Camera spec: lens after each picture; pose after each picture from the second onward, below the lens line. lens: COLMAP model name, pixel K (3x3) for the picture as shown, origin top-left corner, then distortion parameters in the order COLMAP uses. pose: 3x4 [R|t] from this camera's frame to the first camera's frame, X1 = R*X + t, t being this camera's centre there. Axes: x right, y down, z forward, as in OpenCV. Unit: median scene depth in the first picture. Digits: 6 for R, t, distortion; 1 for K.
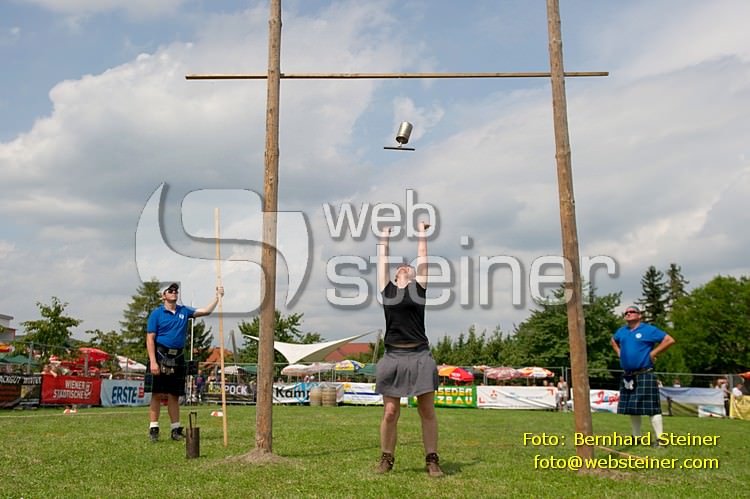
lens RADIAL K [[690.7, 0, 375.0], [0, 690.7, 249.5], [0, 0, 1]] dist [-0.008245, -0.020250]
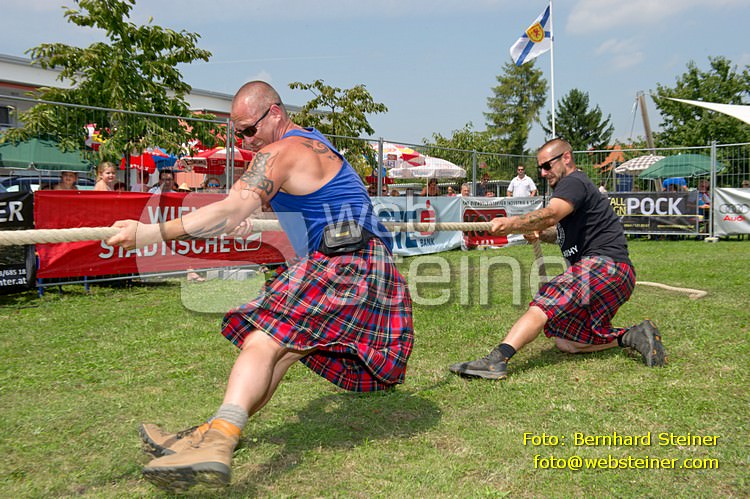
lens RADIAL K [[938.3, 0, 374.6], [0, 938.3, 232.8], [0, 0, 1]] dist [0.003480, 0.659469]
pose [[0.887040, -0.012048, -0.461534, -0.077463], [0.119822, 0.971414, 0.204932, 0.069431], [0.445872, -0.237085, 0.863127, 0.370275]]
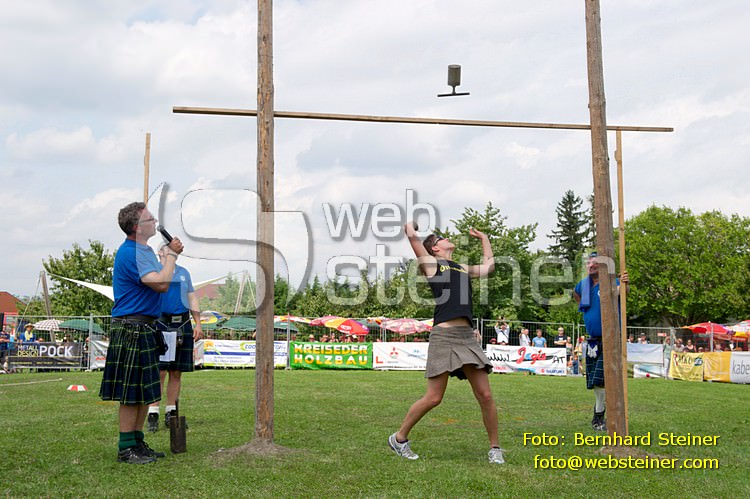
lens RADIAL K [[897.0, 0, 373.3], [0, 897.0, 229.0], [0, 0, 1]] dist [0.061268, -0.006117]
pose [[0.985763, 0.011777, 0.167729, -0.028056], [-0.023992, 0.997189, 0.070986, -0.007276], [-0.166422, -0.073999, 0.983274, -0.014612]]
